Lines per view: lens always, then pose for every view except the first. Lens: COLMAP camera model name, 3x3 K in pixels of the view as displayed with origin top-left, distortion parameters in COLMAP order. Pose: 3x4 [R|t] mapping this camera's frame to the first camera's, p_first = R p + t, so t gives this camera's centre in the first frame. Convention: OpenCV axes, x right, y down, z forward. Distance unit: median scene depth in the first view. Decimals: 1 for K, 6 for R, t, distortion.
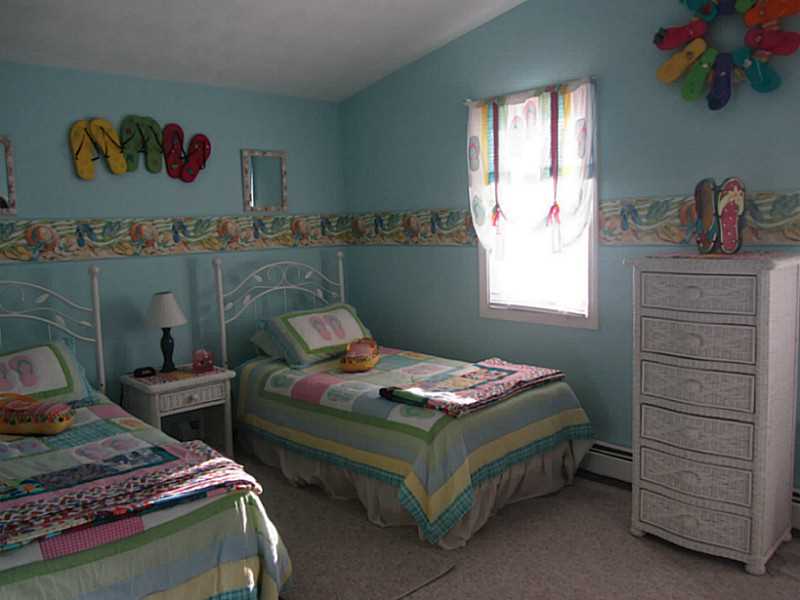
lens RADIAL K [[671.8, 0, 400.0], [0, 671.8, 300.0], [0, 0, 1]] dist [-0.029683, 0.008997]
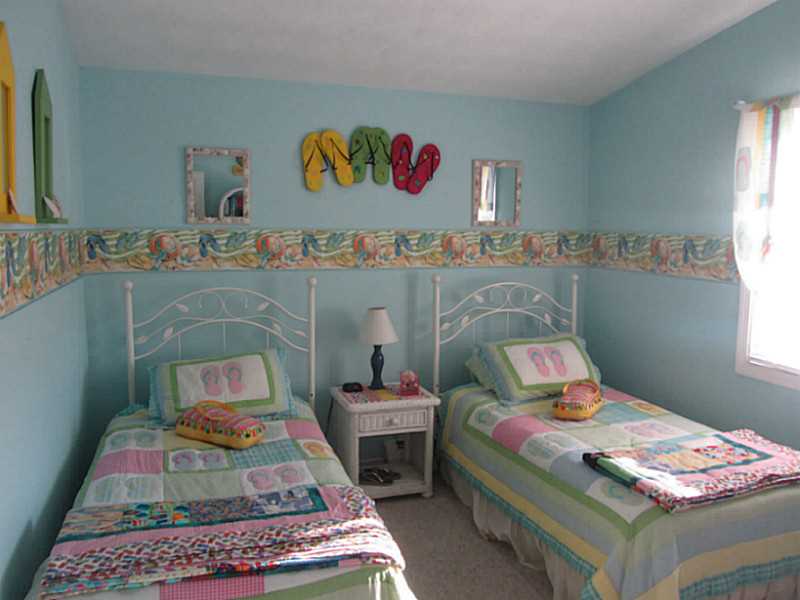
lens RADIAL K [[671.8, 0, 400.0], [0, 671.8, 300.0], [0, 0, 1]] dist [-0.029683, 0.008997]
pose [[0.916259, 0.083689, -0.391748, 0.062341], [-0.081121, 0.996436, 0.023135, -0.051072], [0.392287, 0.010582, 0.919782, 0.120060]]
